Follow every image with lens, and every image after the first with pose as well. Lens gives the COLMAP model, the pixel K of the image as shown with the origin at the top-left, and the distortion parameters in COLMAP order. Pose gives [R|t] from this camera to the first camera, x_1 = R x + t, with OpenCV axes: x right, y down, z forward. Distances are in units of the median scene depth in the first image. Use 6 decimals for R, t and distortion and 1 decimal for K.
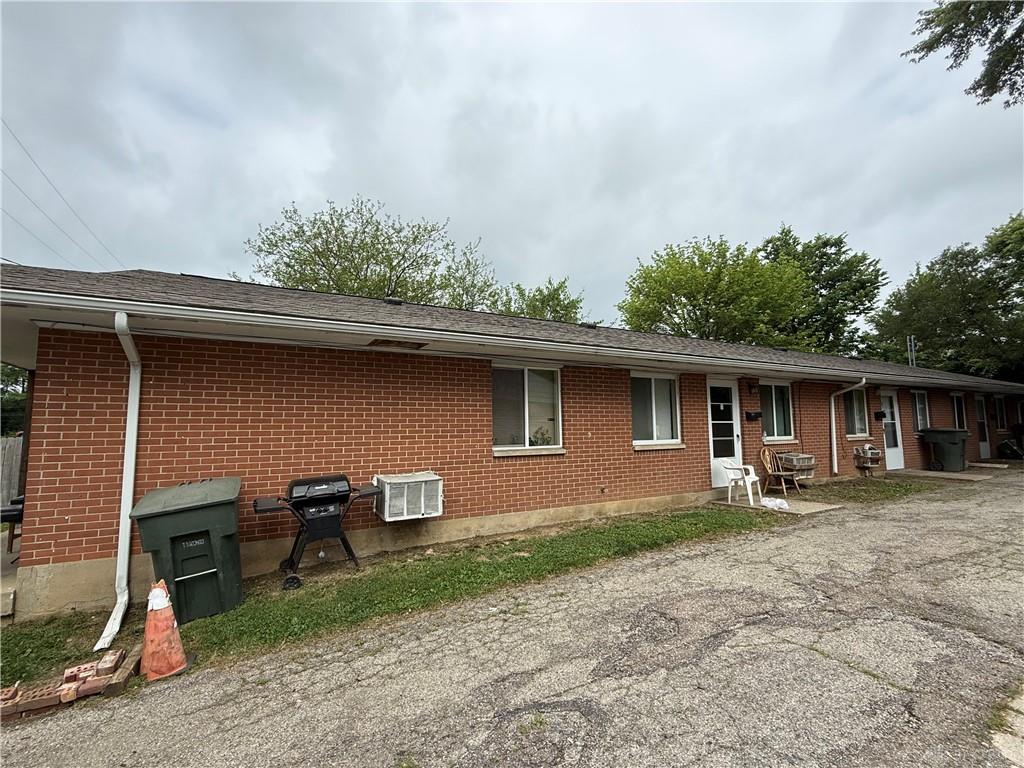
lens RADIAL K [[450.4, 0, 508.2], [0, 450.4, 381.6], [0, 0, 1]] dist [0.002642, -0.000240]
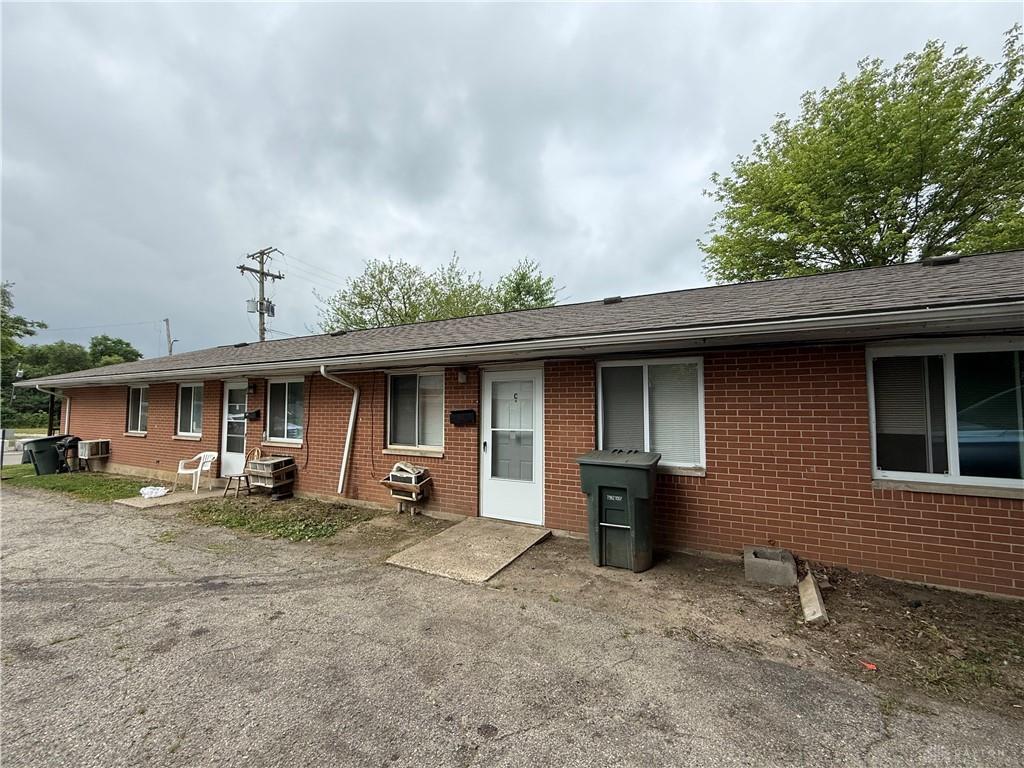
lens RADIAL K [[410.3, 0, 510.4], [0, 410.3, 383.9], [0, 0, 1]] dist [0.001007, -0.000023]
pose [[0.559368, -0.041715, -0.827869, 1.678342], [0.075480, 0.997147, 0.000755, 0.047768], [0.825476, -0.062910, 0.560921, 0.983829]]
